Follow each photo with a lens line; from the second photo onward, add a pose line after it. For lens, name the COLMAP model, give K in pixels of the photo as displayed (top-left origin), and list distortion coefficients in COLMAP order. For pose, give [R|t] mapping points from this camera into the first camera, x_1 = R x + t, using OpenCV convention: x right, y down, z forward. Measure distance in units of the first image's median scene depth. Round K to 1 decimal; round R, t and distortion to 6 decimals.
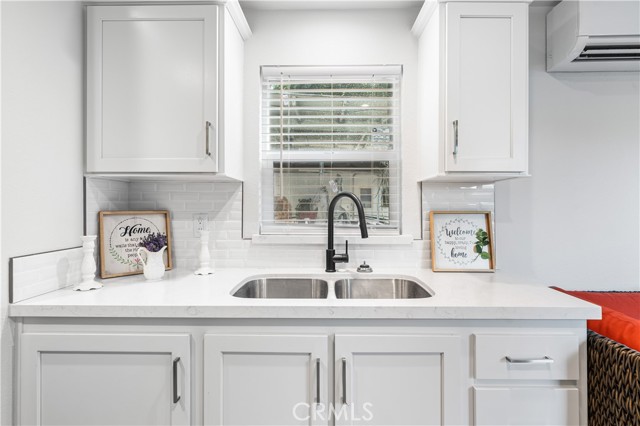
lens RADIAL K [[324.8, 0, 320.0], [0, 324.8, 213.0], [0, 0, 1]] dist [-0.003339, -0.000289]
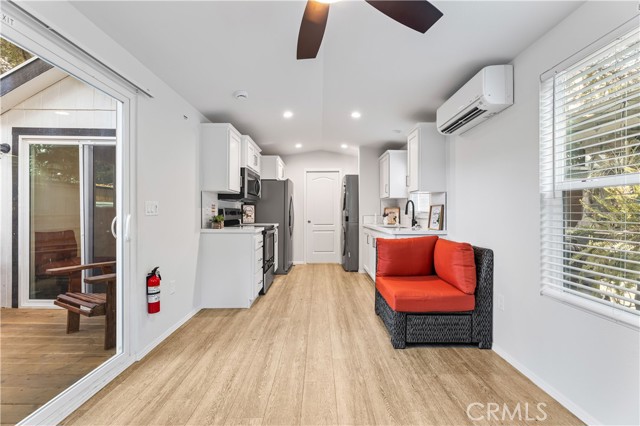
lens RADIAL K [[259.0, 0, 319.6], [0, 259.0, 207.7], [0, 0, 1]] dist [-0.000943, -0.000225]
pose [[0.020248, -0.020373, -0.999587, 2.381557], [-0.012841, 0.999705, -0.020636, 0.065187], [0.999713, 0.013254, 0.019981, 0.095267]]
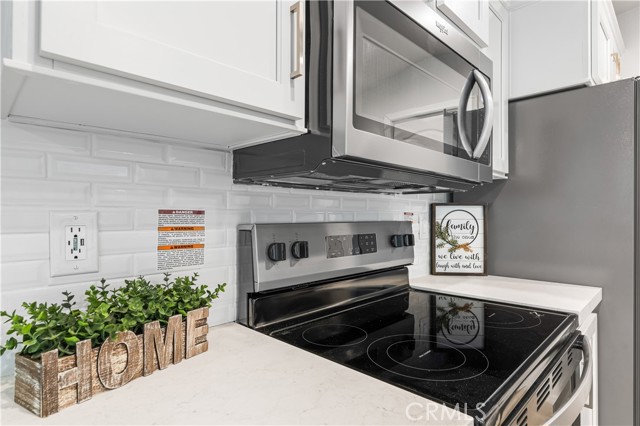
lens RADIAL K [[362.4, 0, 320.0], [0, 362.4, 213.0], [0, 0, 1]] dist [-0.000179, -0.000224]
pose [[-0.680702, -0.003272, -0.732553, 0.491441], [-0.005932, 0.999982, 0.001046, 0.009247], [0.732536, 0.005058, -0.680709, -0.218122]]
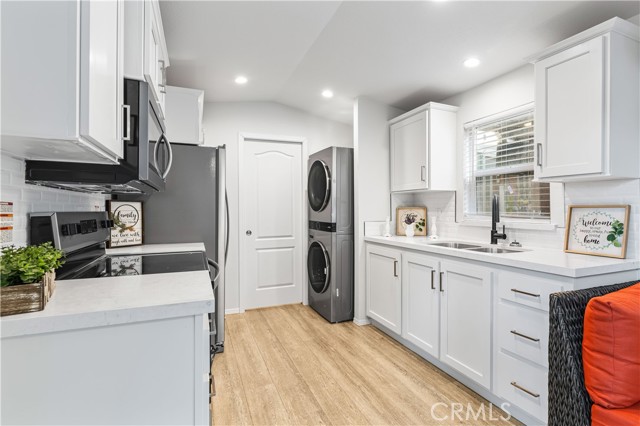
lens RADIAL K [[302.3, 0, 321.2], [0, 302.3, 209.1], [0, 0, 1]] dist [-0.000069, 0.000062]
pose [[0.399826, -0.002120, -0.916588, 1.061188], [-0.006431, 0.999966, -0.005119, 0.020461], [0.916568, 0.007942, 0.399799, -0.385389]]
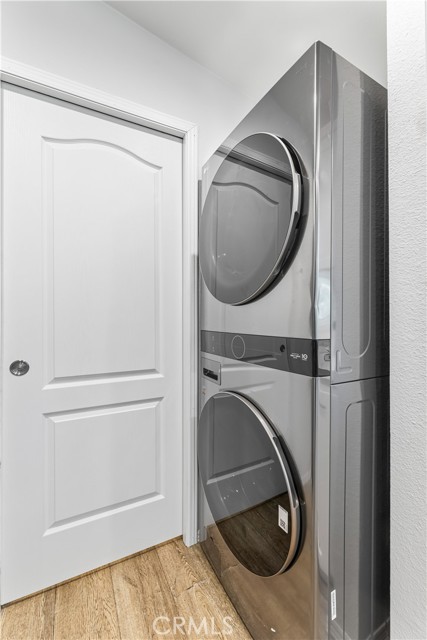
lens RADIAL K [[255.2, 0, 213.5], [0, 255.2, 320.0], [0, 0, 1]] dist [-0.001277, -0.000287]
pose [[0.517519, -0.000161, -0.855671, -0.466037], [-0.013878, 0.999867, -0.008581, 0.074263], [0.855559, 0.016316, 0.517448, 0.104798]]
